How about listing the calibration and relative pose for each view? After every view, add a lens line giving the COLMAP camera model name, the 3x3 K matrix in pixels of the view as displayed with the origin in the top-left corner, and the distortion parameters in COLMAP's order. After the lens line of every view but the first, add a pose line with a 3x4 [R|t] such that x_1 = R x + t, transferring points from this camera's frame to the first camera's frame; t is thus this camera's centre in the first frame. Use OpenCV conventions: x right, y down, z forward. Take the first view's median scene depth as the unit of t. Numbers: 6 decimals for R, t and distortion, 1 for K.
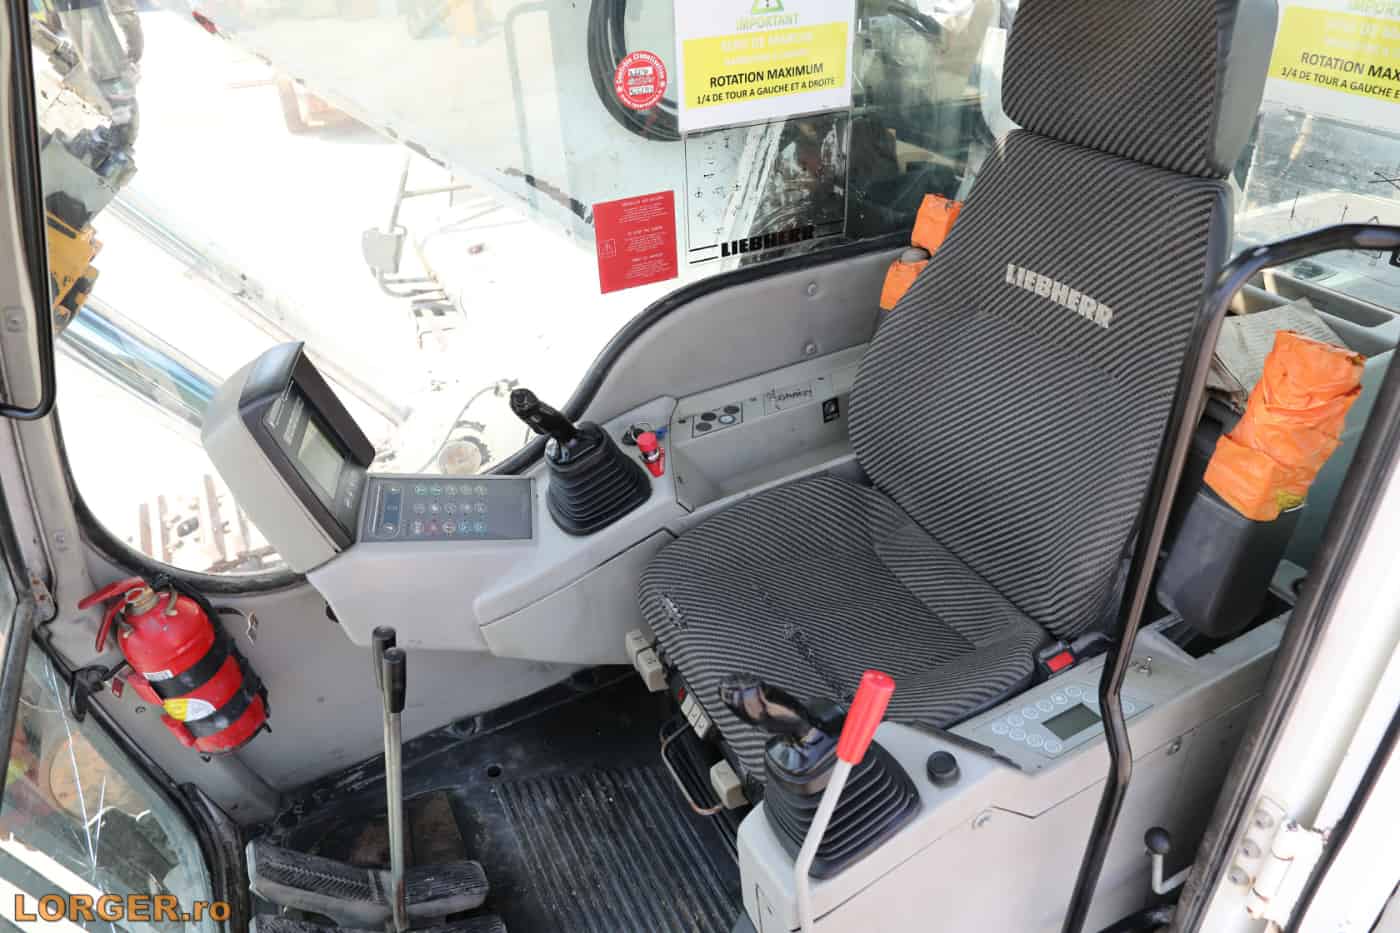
lens RADIAL K [[965.7, 0, 697.0], [0, 965.7, 460.3], [0, 0, 1]] dist [-0.041902, 0.038705]
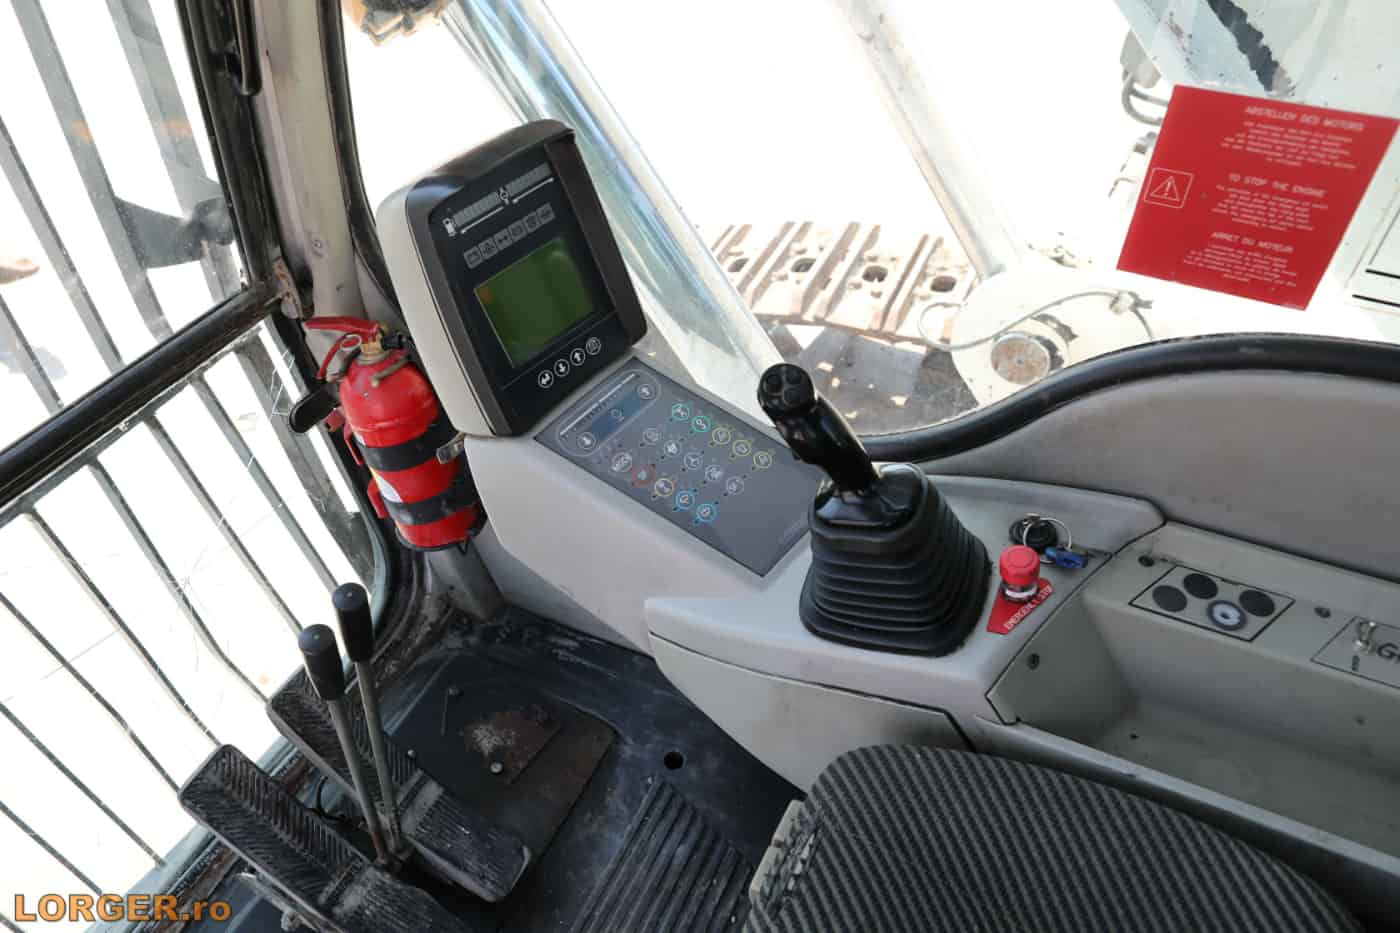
lens RADIAL K [[965.7, 0, 697.0], [0, 965.7, 460.3], [0, 0, 1]] dist [-0.041902, 0.038705]
pose [[0.608215, 0.568347, -0.554126, 0.094456], [-0.430173, 0.822696, 0.371648, -0.176851], [0.667103, 0.012328, 0.744864, 0.483124]]
